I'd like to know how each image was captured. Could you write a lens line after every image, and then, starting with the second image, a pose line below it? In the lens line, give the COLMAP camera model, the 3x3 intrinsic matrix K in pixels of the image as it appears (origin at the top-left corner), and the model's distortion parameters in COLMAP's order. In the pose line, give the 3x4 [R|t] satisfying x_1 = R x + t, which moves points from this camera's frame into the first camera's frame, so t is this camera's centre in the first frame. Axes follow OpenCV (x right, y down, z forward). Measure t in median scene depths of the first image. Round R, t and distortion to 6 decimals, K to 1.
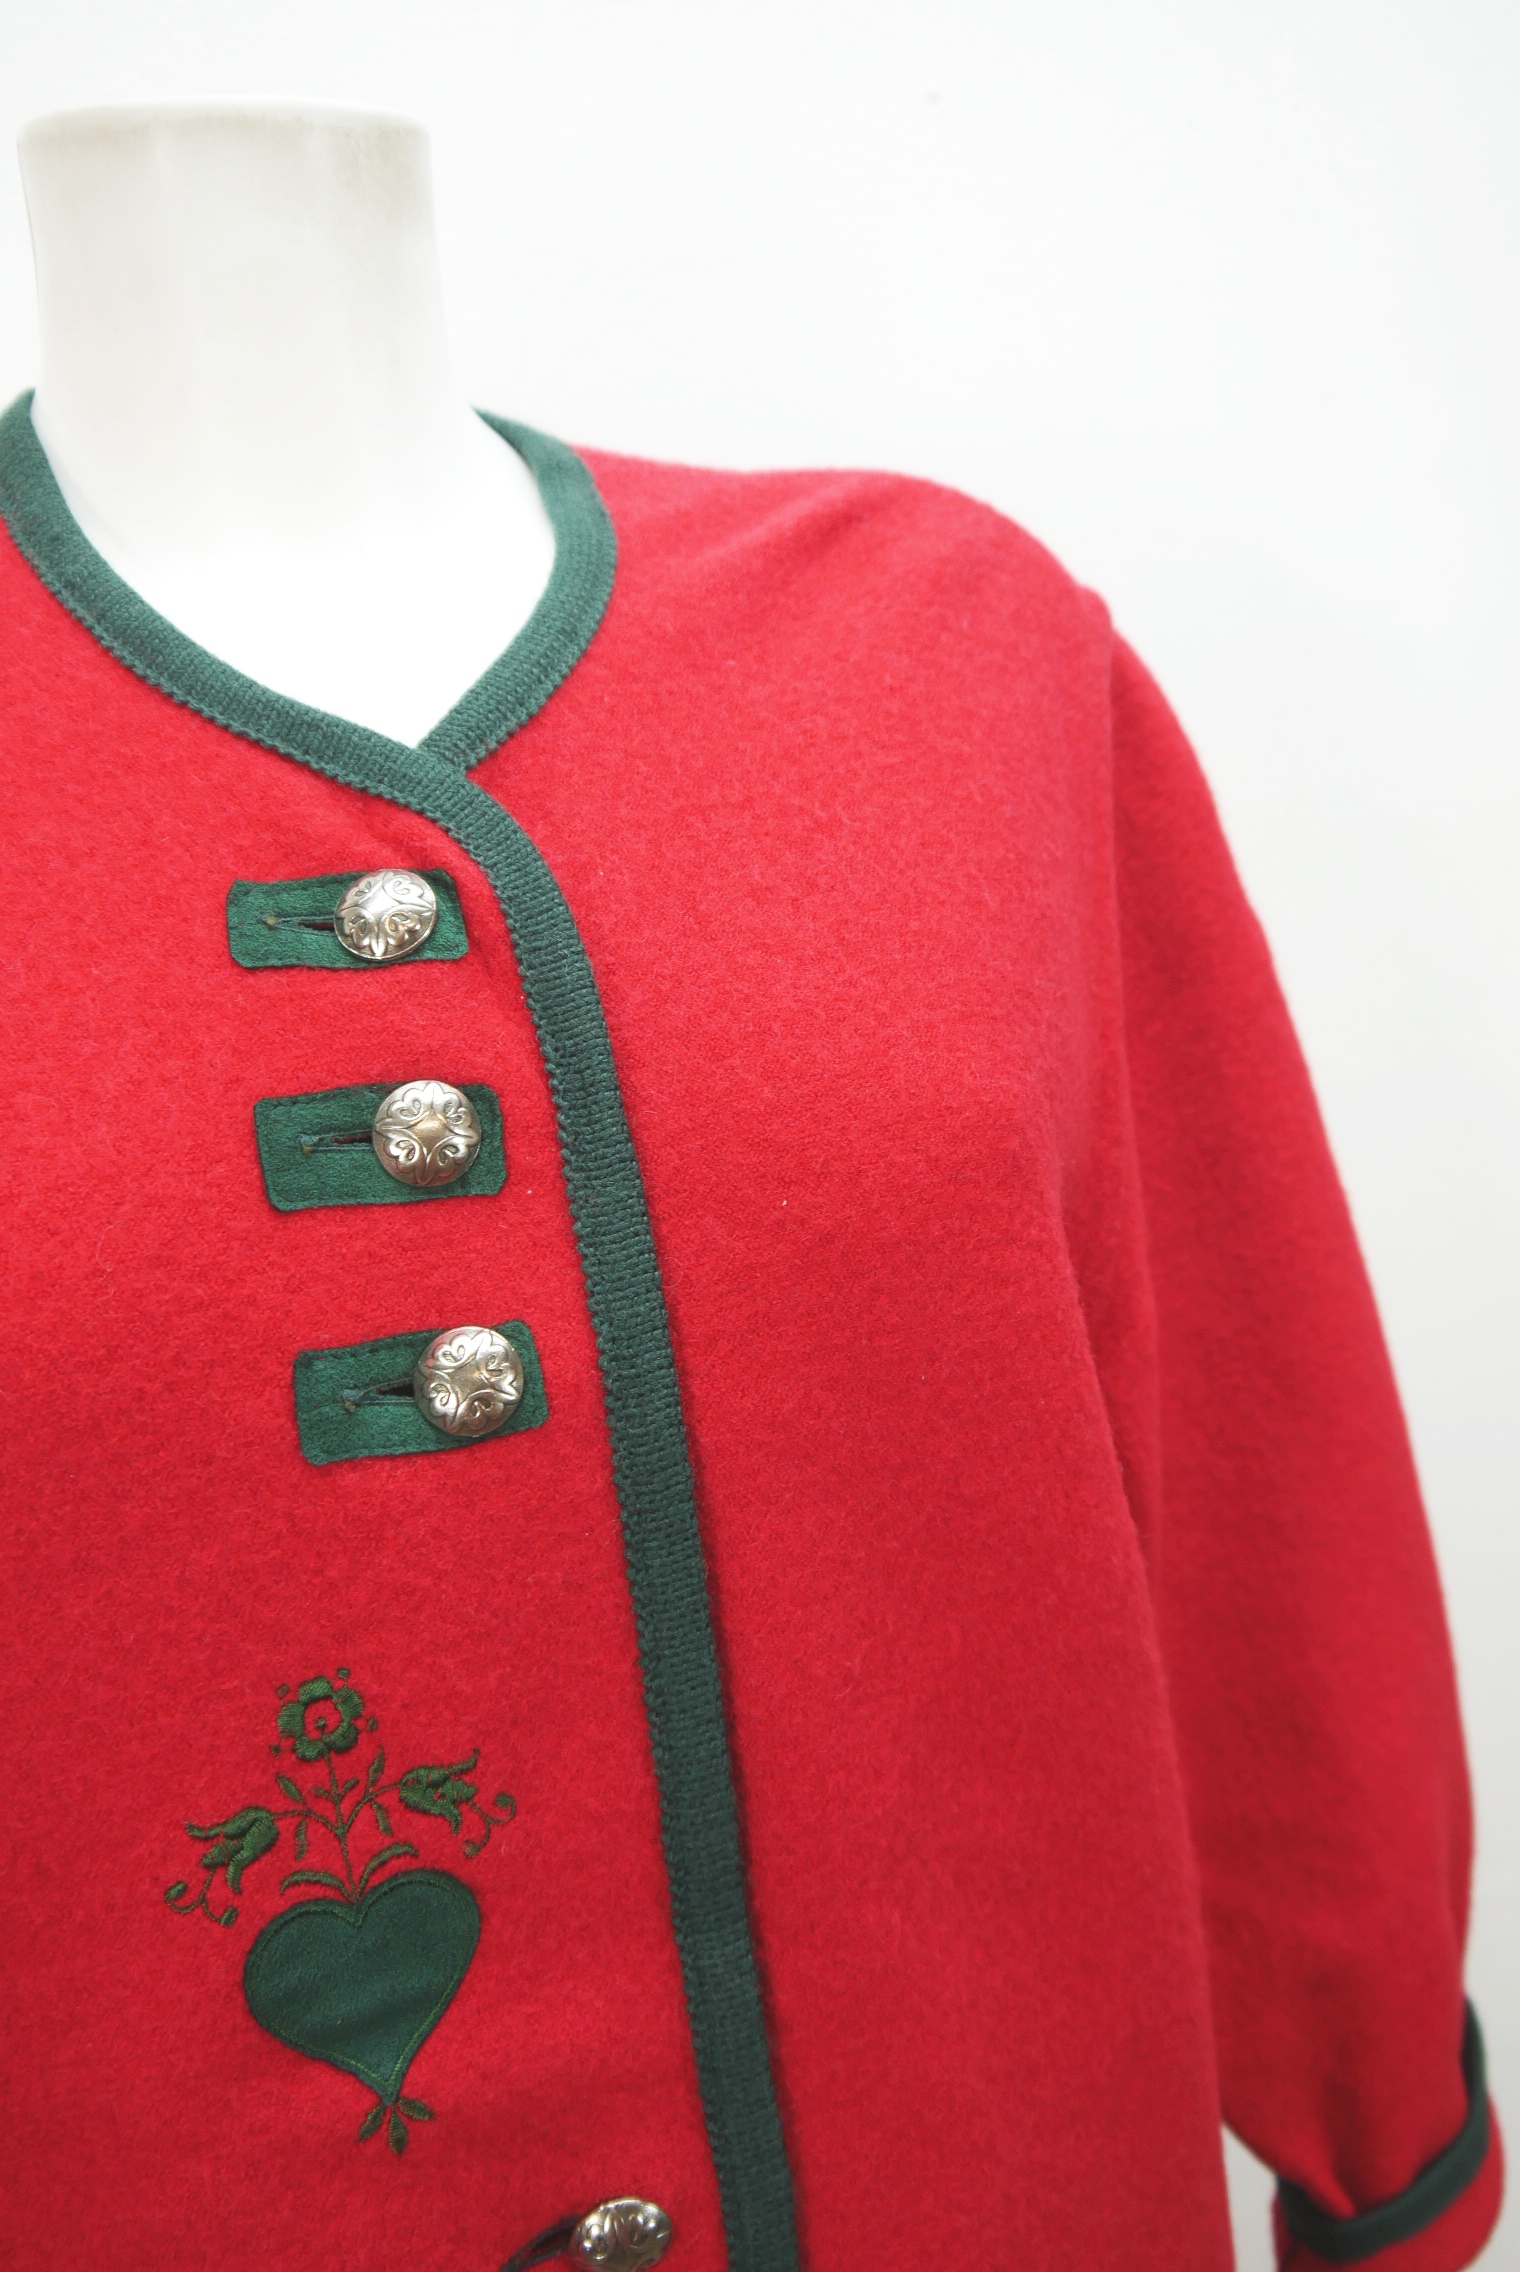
lens RADIAL K [[1920.3, 0, 760.0], [0, 1920.3, 1136.0], [0, 0, 1]] dist [-0.046821, 0.017230]
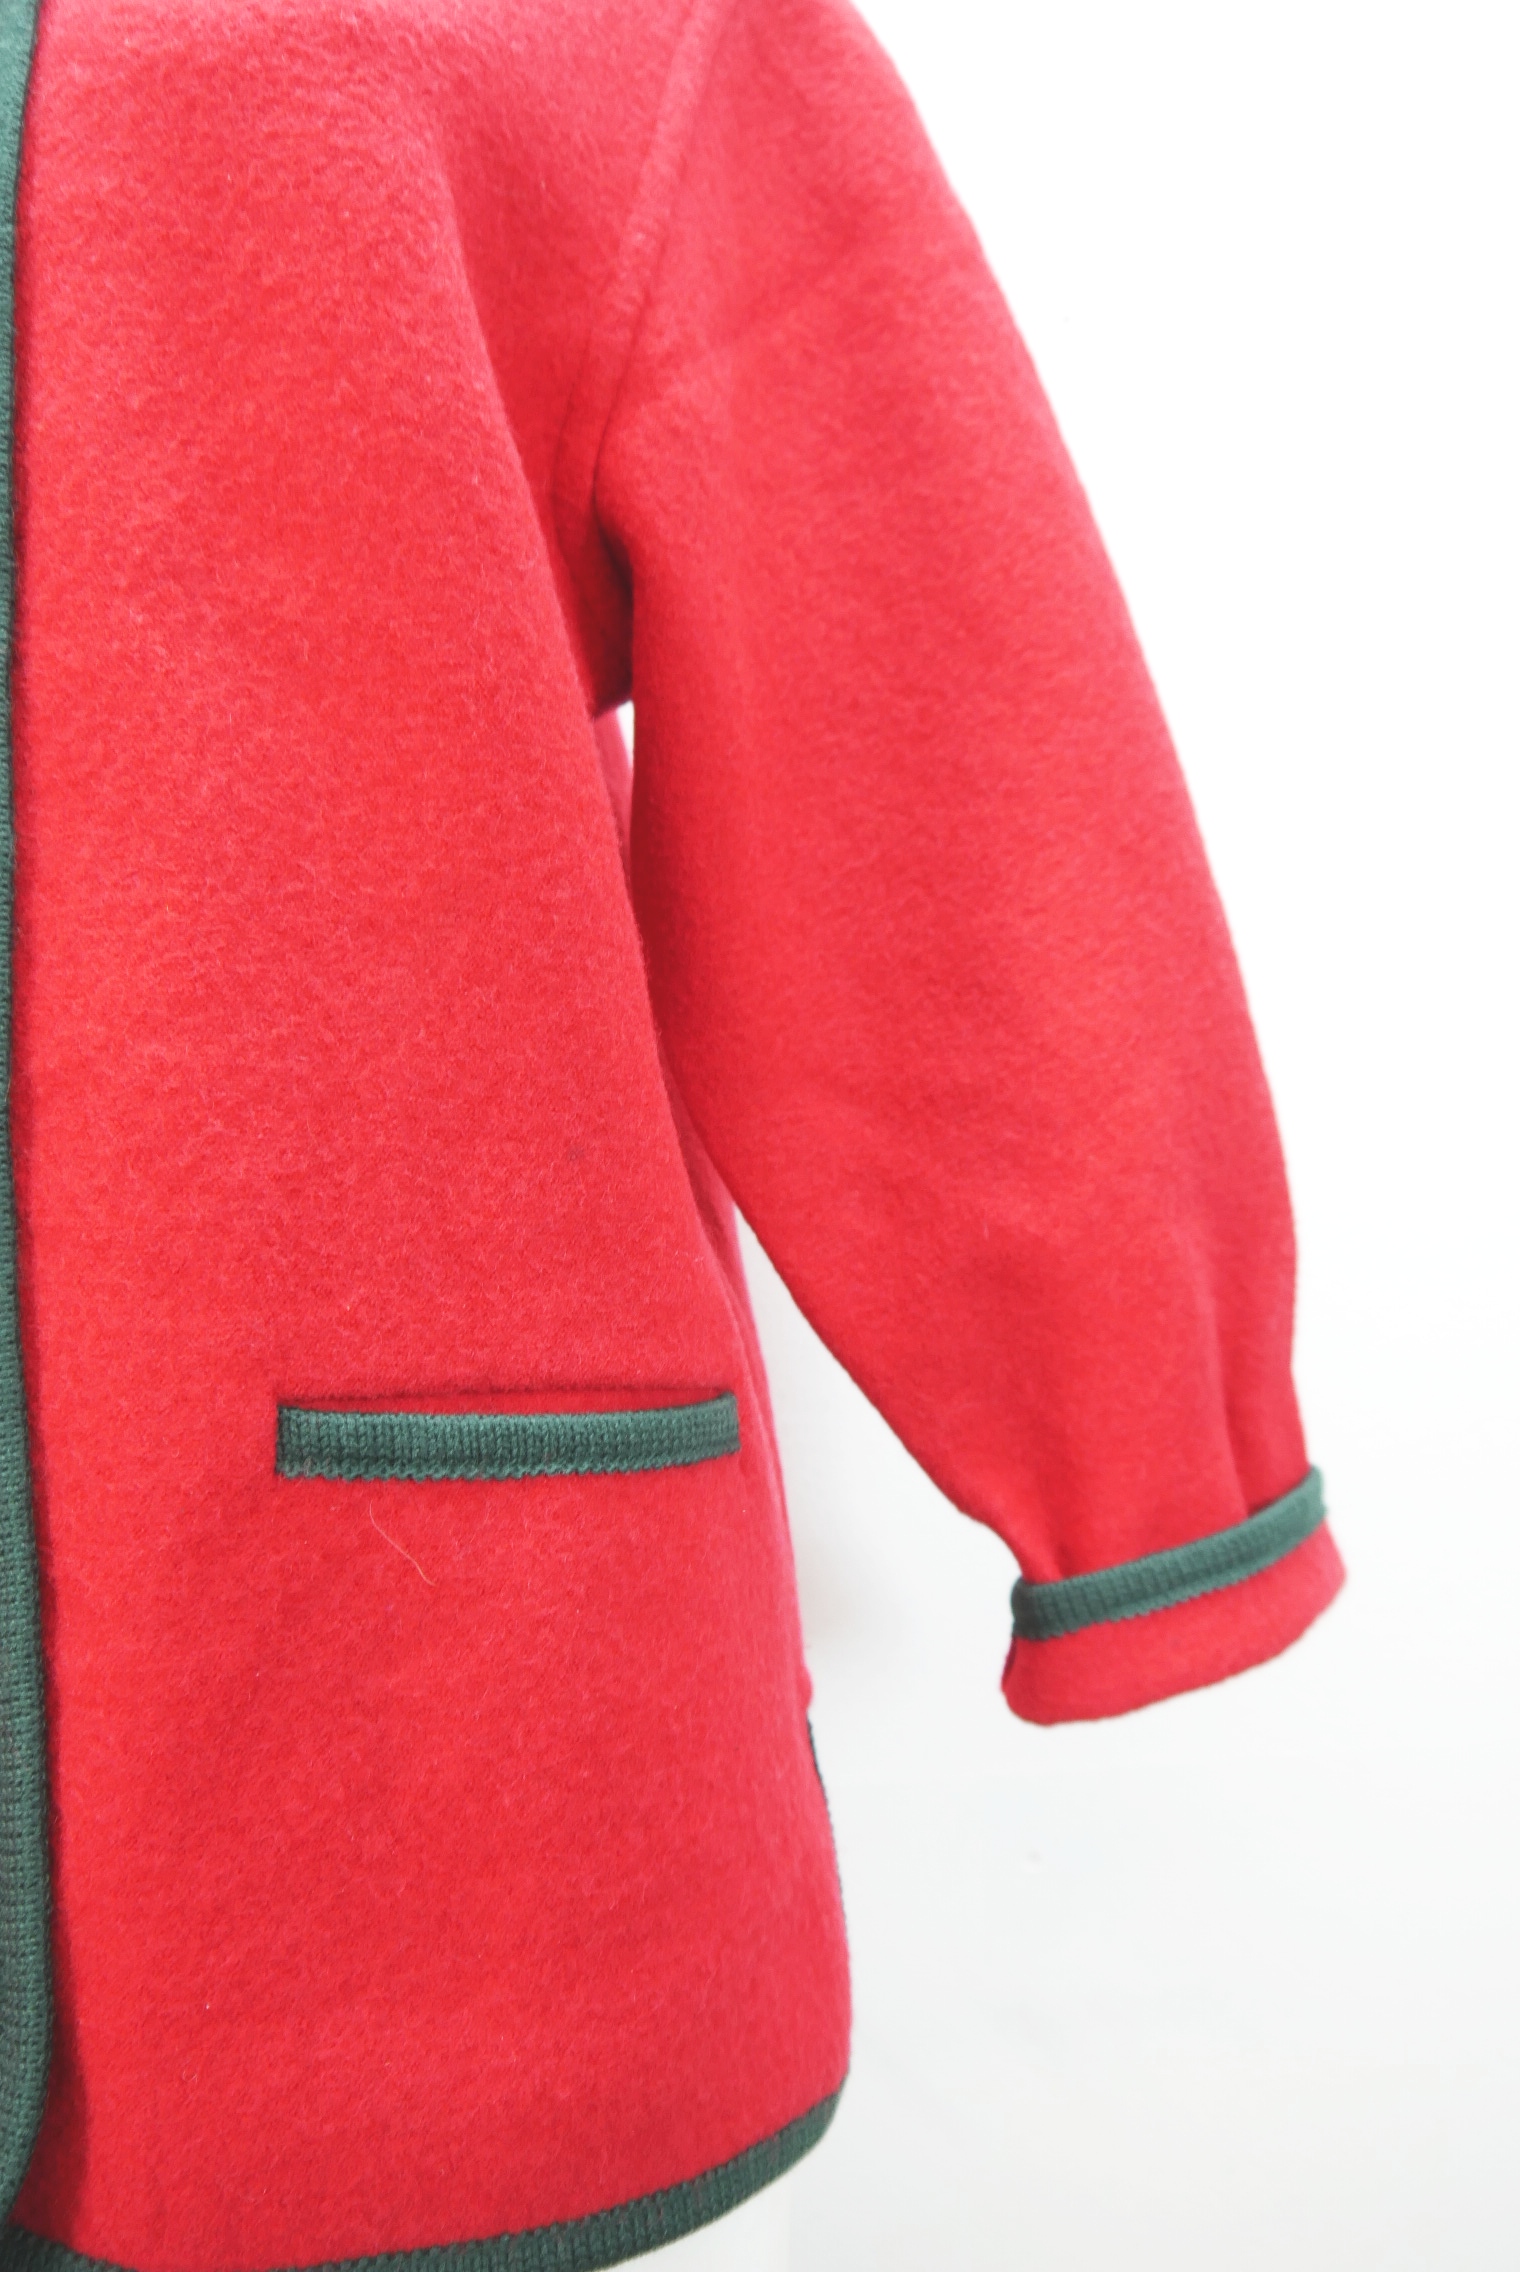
lens RADIAL K [[1920.3, 0, 760.0], [0, 1920.3, 1136.0], [0, 0, 1]] dist [-0.046821, 0.017230]
pose [[0.938395, 0.004480, -0.345537, 0.790118], [-0.075229, 0.978583, -0.191616, 0.894362], [0.337278, 0.205805, 0.918634, 0.189118]]
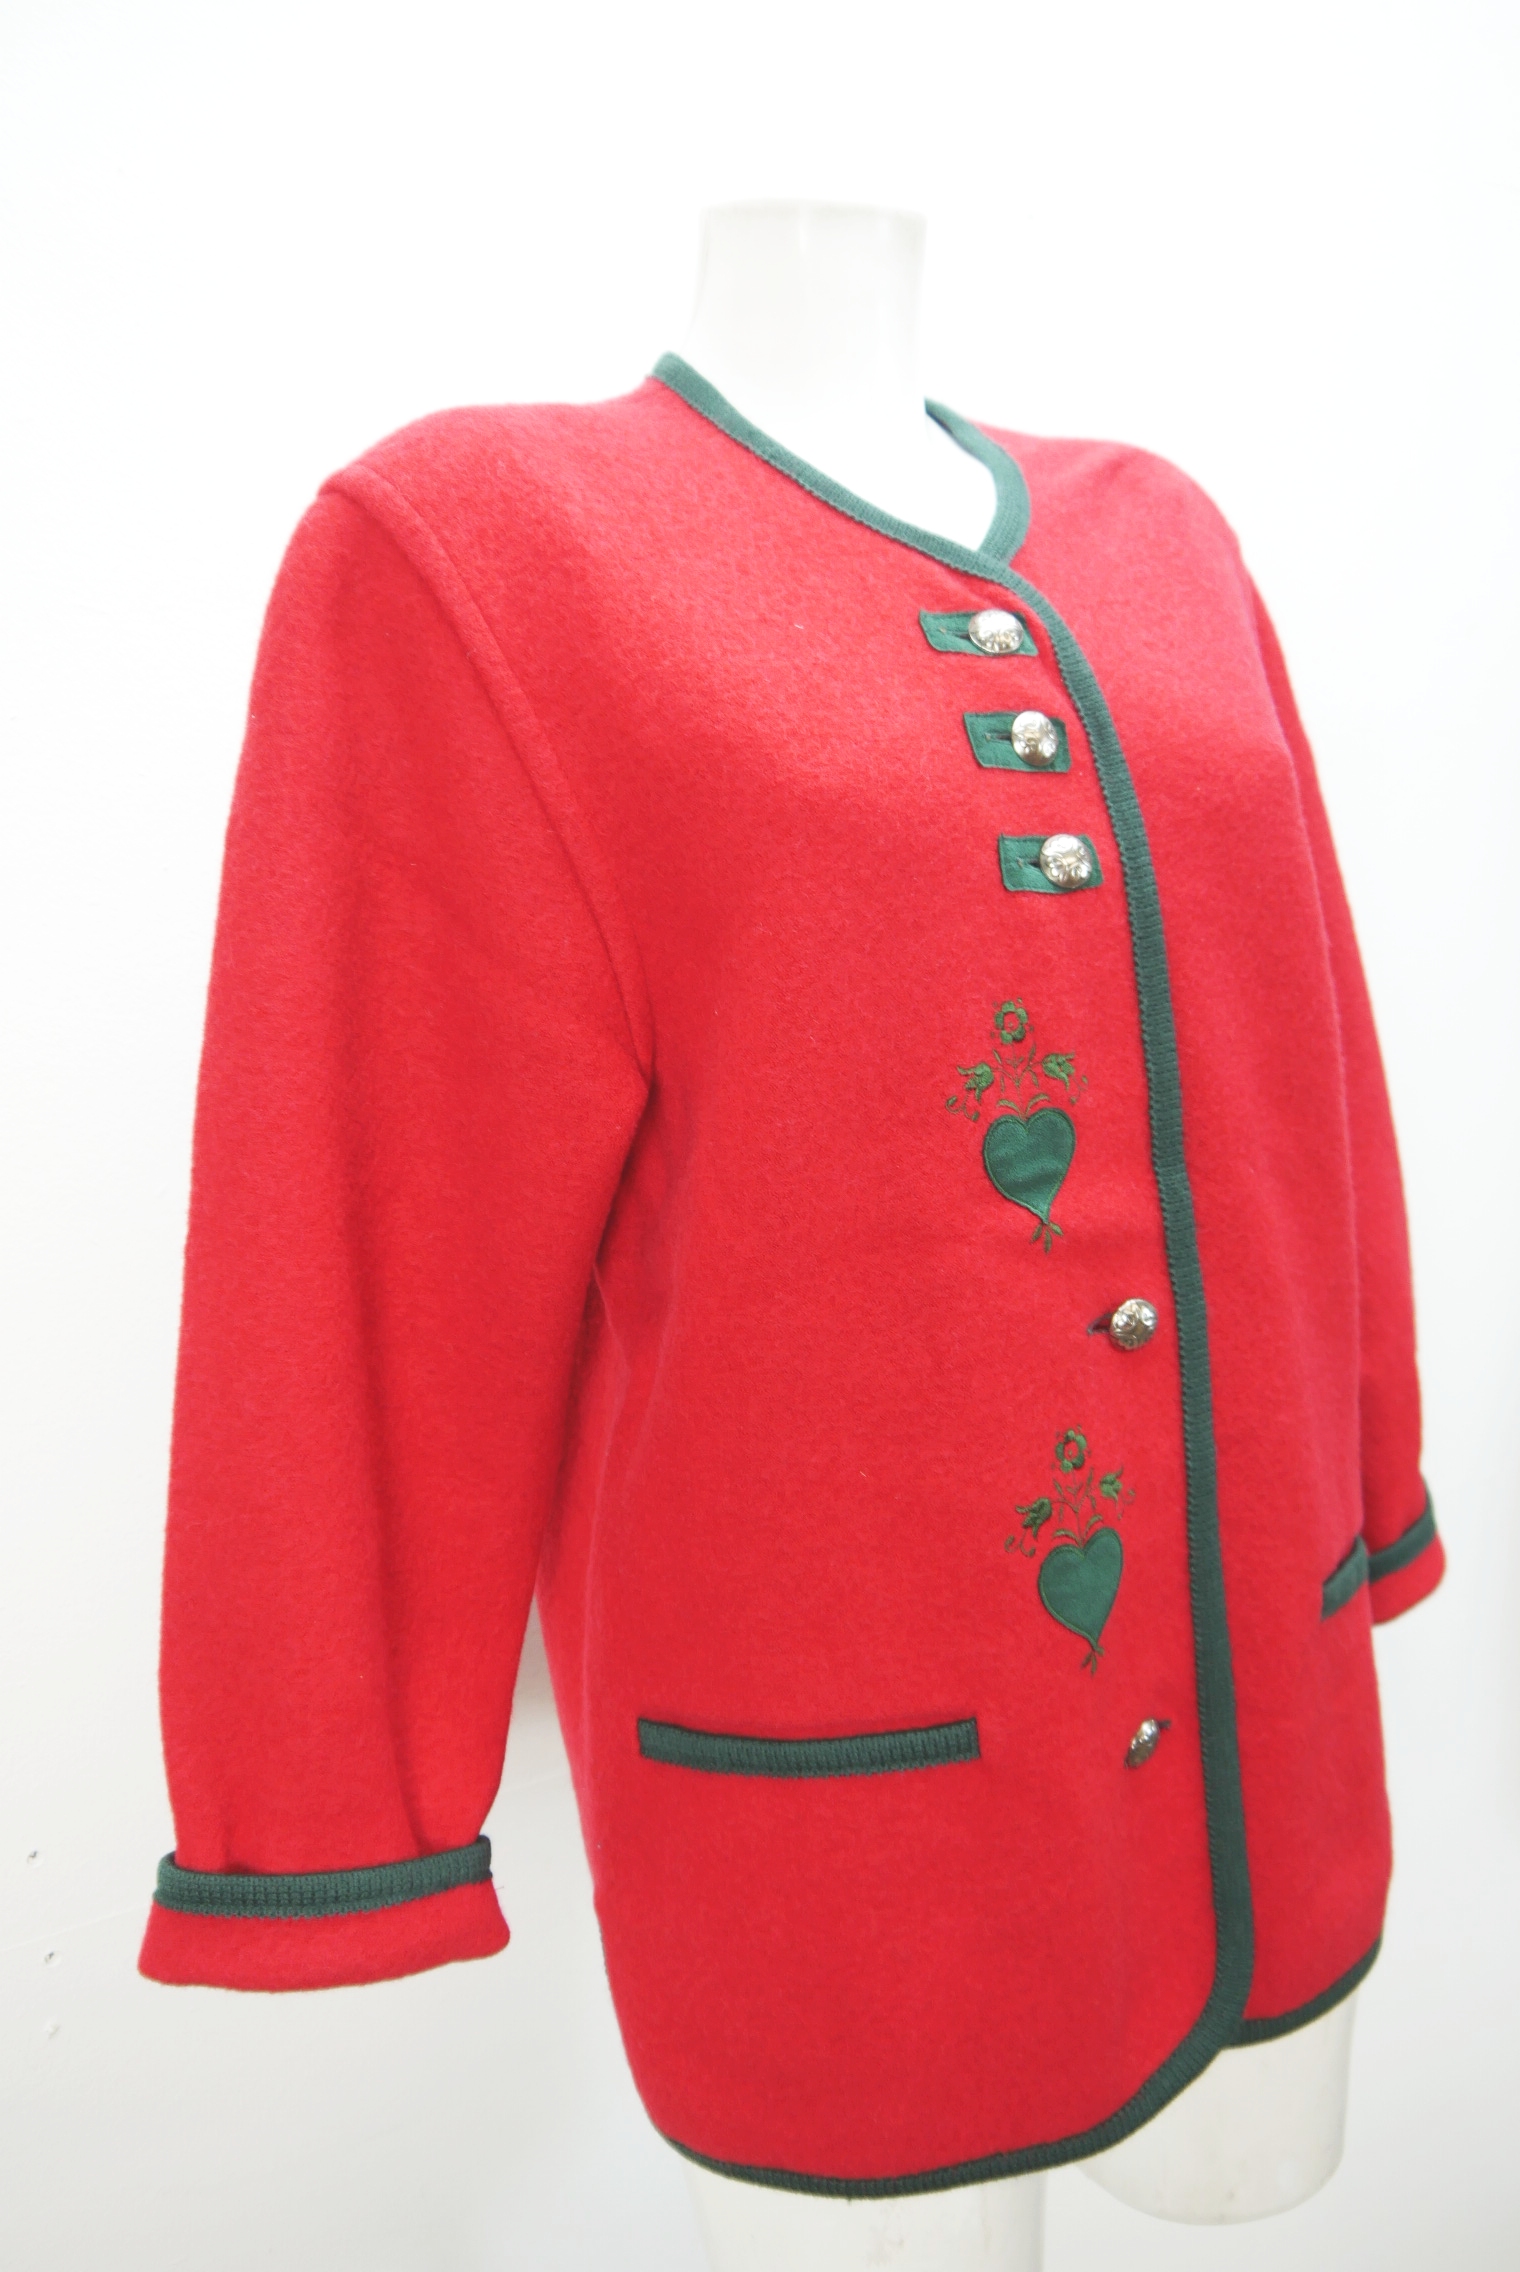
lens RADIAL K [[1920.3, 0, 760.0], [0, 1920.3, 1136.0], [0, 0, 1]] dist [-0.046821, 0.017230]
pose [[0.985020, 0.000465, 0.172440, -0.749222], [0.005878, 0.999325, -0.036271, 0.448698], [-0.172340, 0.036742, 0.984352, -0.802182]]
